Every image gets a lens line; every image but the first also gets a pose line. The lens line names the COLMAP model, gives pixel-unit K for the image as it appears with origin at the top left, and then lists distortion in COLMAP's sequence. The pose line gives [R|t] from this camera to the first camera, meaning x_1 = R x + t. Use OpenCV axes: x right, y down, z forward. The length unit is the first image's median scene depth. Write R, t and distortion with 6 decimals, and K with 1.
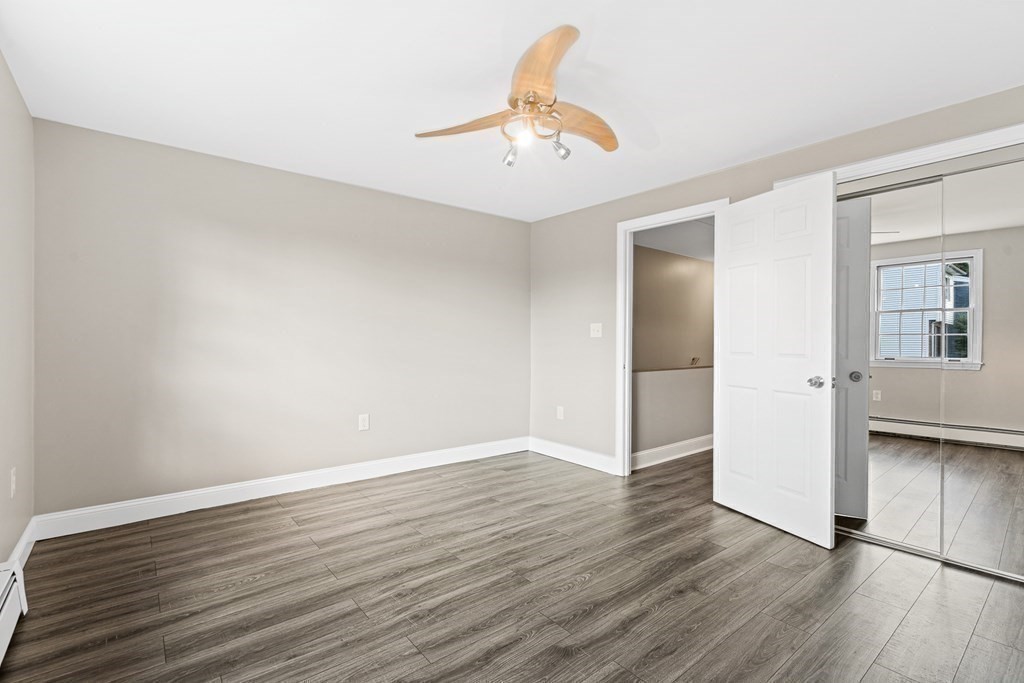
lens RADIAL K [[467.1, 0, 510.8], [0, 467.1, 342.2], [0, 0, 1]] dist [0.005170, 0.000393]
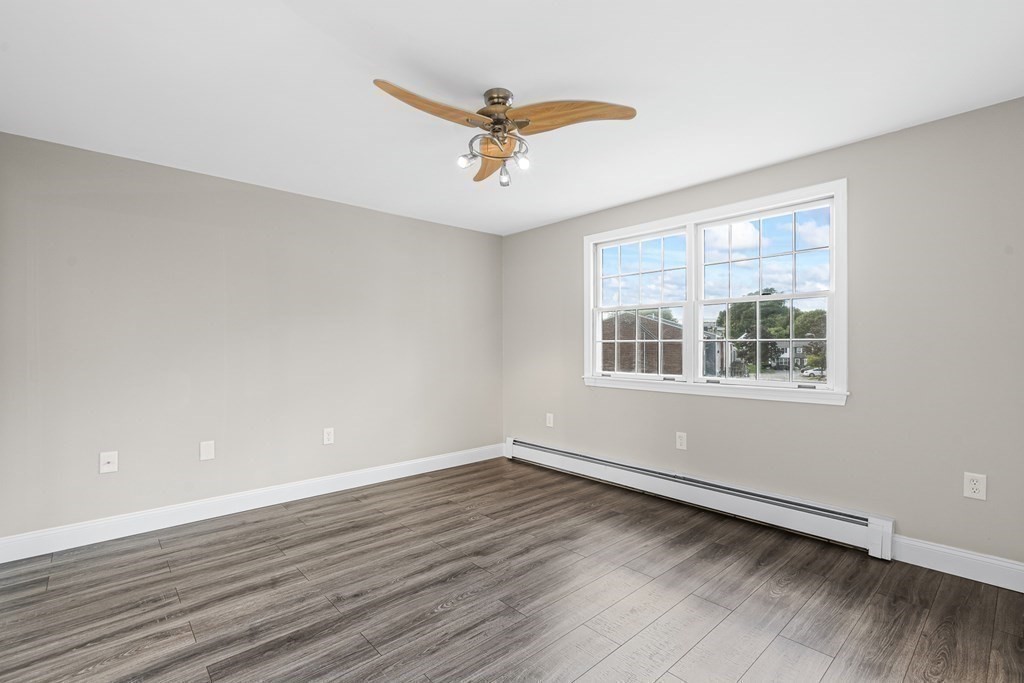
lens RADIAL K [[467.1, 0, 511.4], [0, 467.1, 344.4], [0, 0, 1]] dist [0.005170, 0.000393]
pose [[-0.998529, -0.001655, -0.054199, 0.070967], [-0.001752, 0.999997, 0.001730, -0.029835], [0.054196, 0.001822, -0.998529, 1.979362]]
